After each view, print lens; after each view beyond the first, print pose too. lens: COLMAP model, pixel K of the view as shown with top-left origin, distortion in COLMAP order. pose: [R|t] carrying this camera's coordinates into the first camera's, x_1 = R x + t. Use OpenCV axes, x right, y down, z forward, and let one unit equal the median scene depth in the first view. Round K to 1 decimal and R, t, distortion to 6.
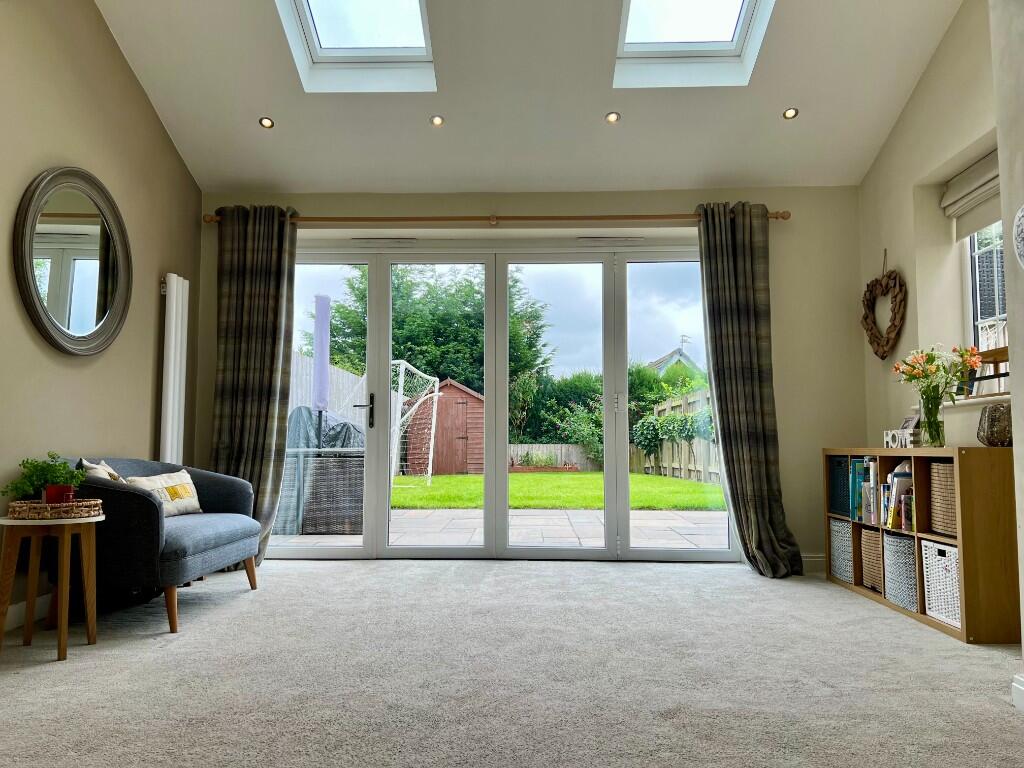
lens RADIAL K [[756.0, 0, 501.5], [0, 756.0, 393.5], [0, 0, 1]] dist [0.030346, -0.029652]
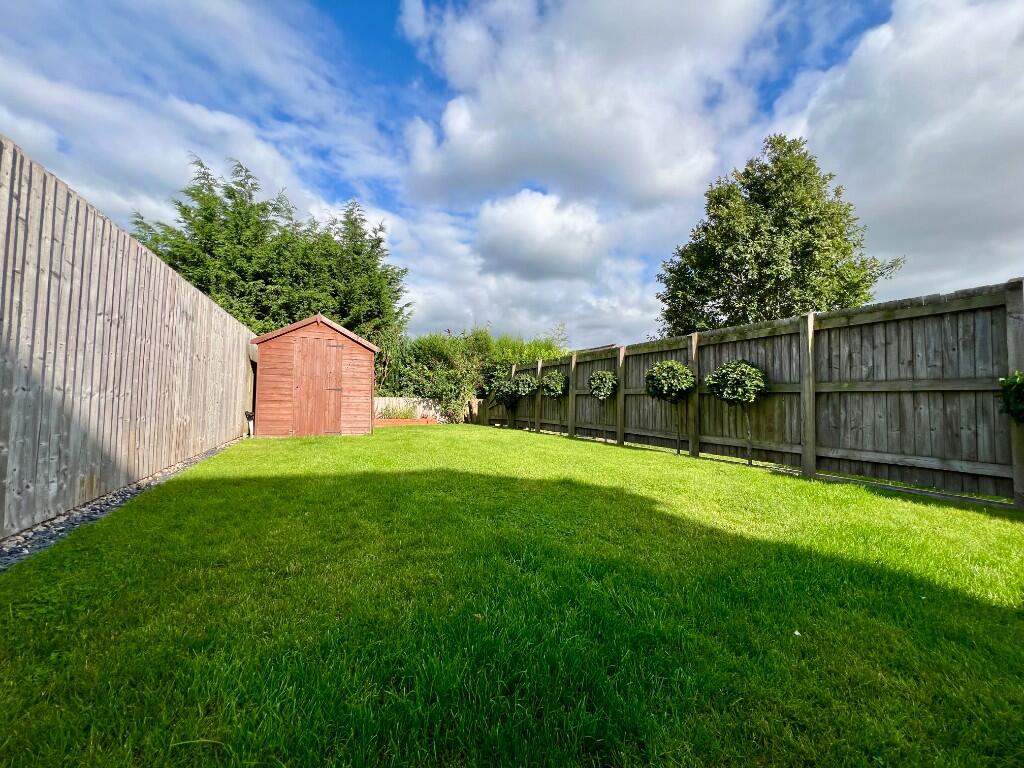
lens RADIAL K [[410.6, 0, 509.5], [0, 410.6, 394.6], [0, 0, 1]] dist [-0.002299, -0.000154]
pose [[0.903403, 0.030160, 0.427730, -0.248307], [-0.056848, 0.997142, 0.049757, 0.112161], [-0.425007, -0.069266, 0.902536, 1.818744]]
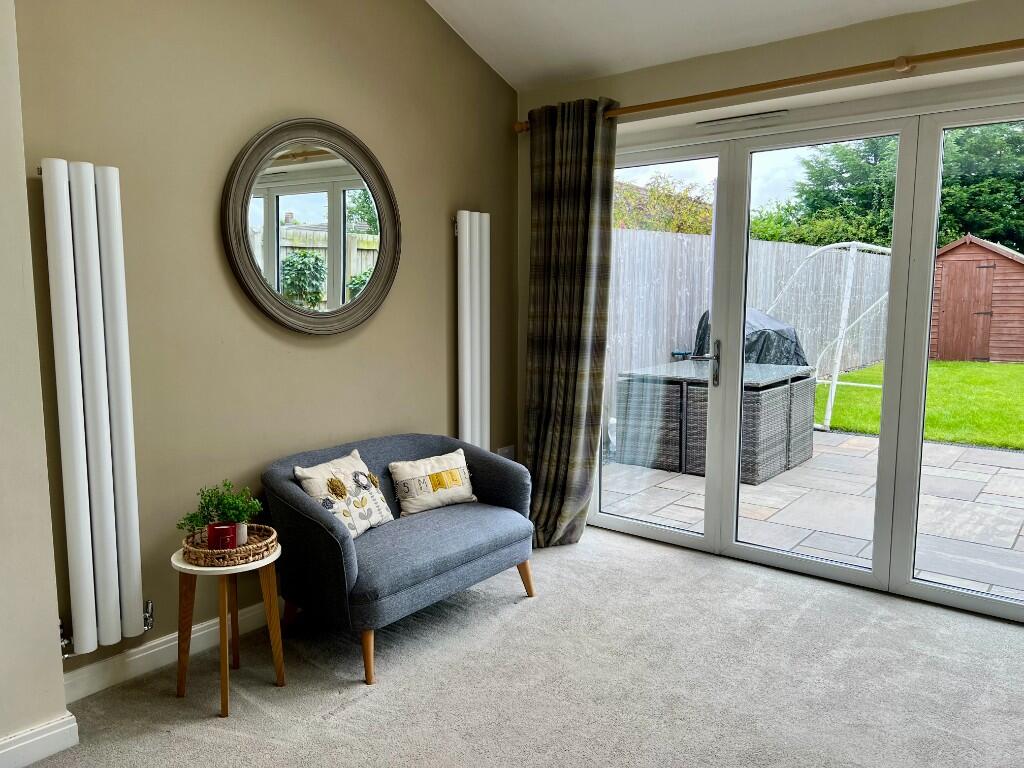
lens RADIAL K [[756.0, 0, 502.2], [0, 756.0, 390.8], [0, 0, 1]] dist [0.030346, -0.029652]
pose [[0.791682, 0.075923, -0.606197, 0.123805], [0.048183, 0.981398, 0.185840, -0.108073], [0.609030, -0.176335, 0.773297, 0.316267]]
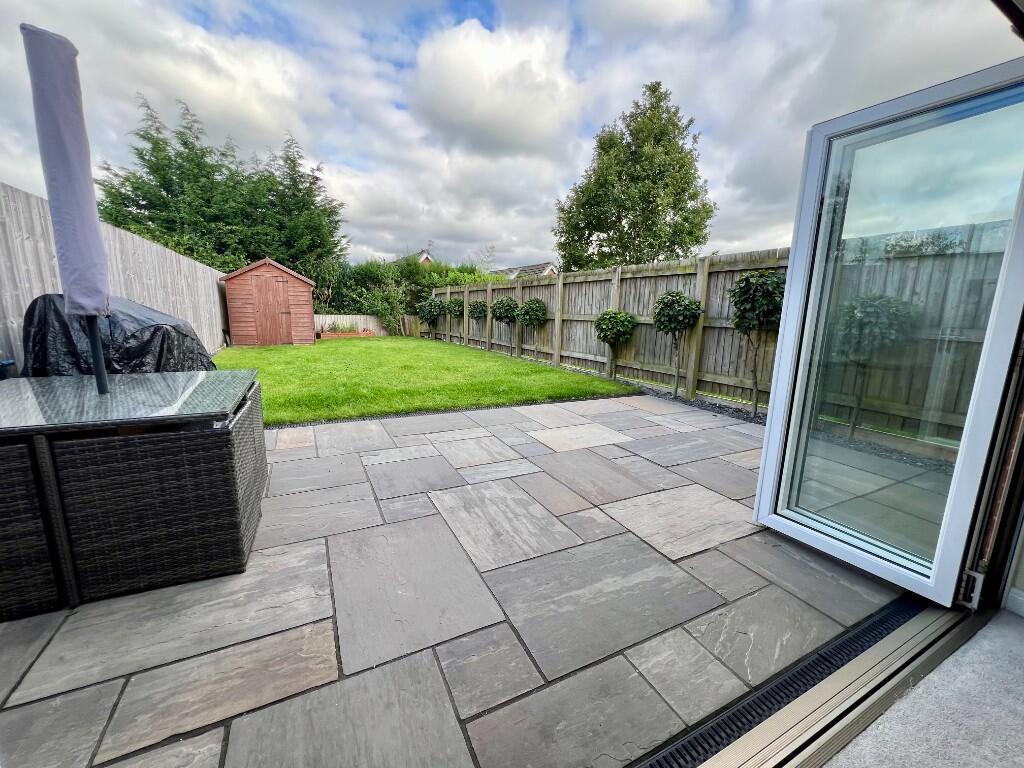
lens RADIAL K [[410.6, 0, 507.5], [0, 410.6, 382.0], [0, 0, 1]] dist [-0.002299, -0.000154]
pose [[0.876736, -0.061007, 0.477087, -0.208021], [-0.059873, 0.970364, 0.234111, -0.018068], [-0.477231, -0.233818, 0.847101, 0.995320]]
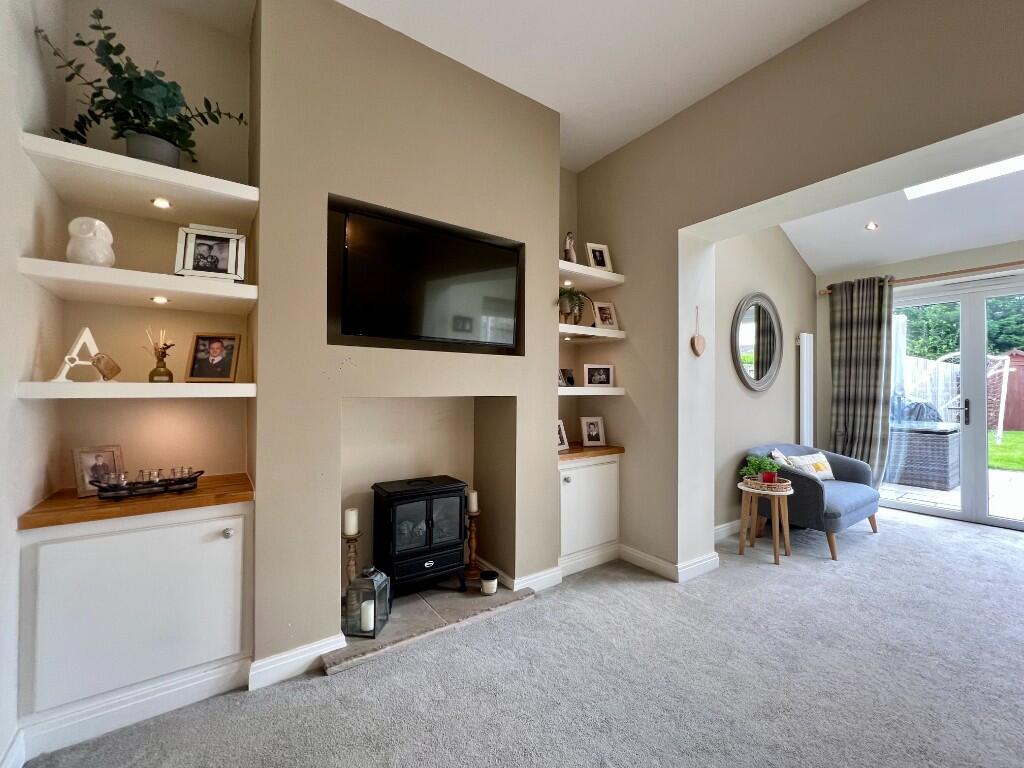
lens RADIAL K [[410.6, 0, 514.4], [0, 410.6, 387.6], [0, 0, 1]] dist [-0.002299, -0.000154]
pose [[0.595182, -0.003968, -0.803581, -0.073789], [0.056932, 0.997683, 0.037241, -0.100853], [0.801572, -0.067914, 0.594029, -0.075879]]
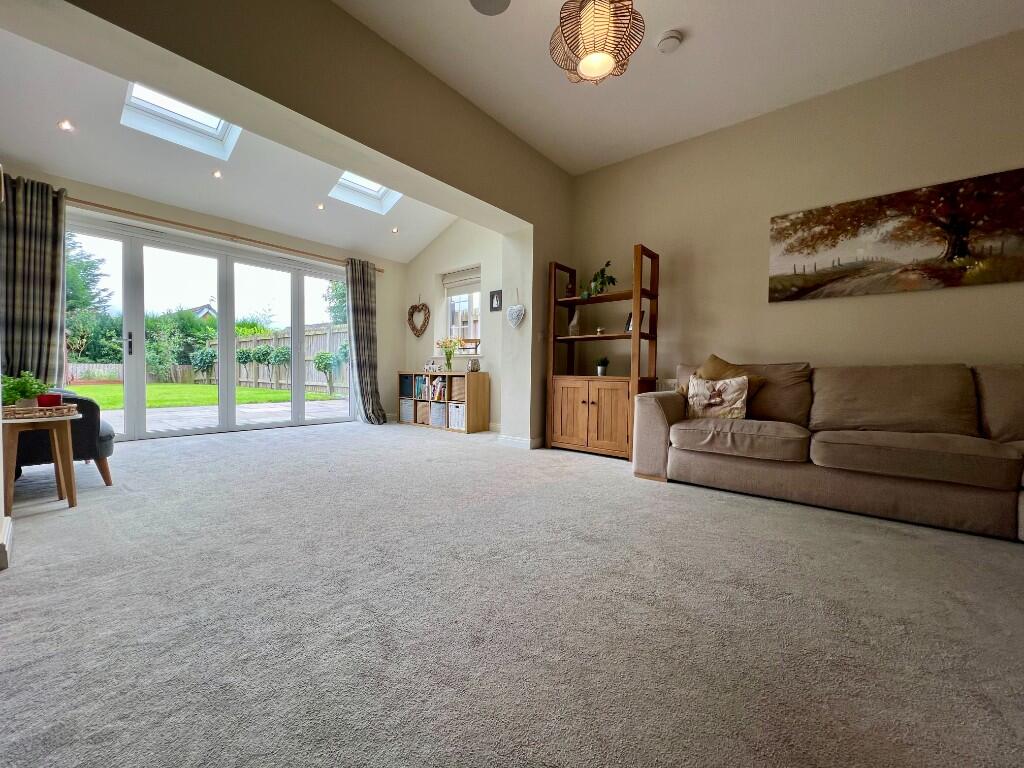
lens RADIAL K [[410.6, 0, 509.3], [0, 410.6, 381.6], [0, 0, 1]] dist [-0.002299, -0.000154]
pose [[0.605179, -0.012095, 0.795997, -0.393982], [-0.069883, 0.995218, 0.068253, -0.010777], [-0.793016, -0.096932, 0.601440, -0.092243]]
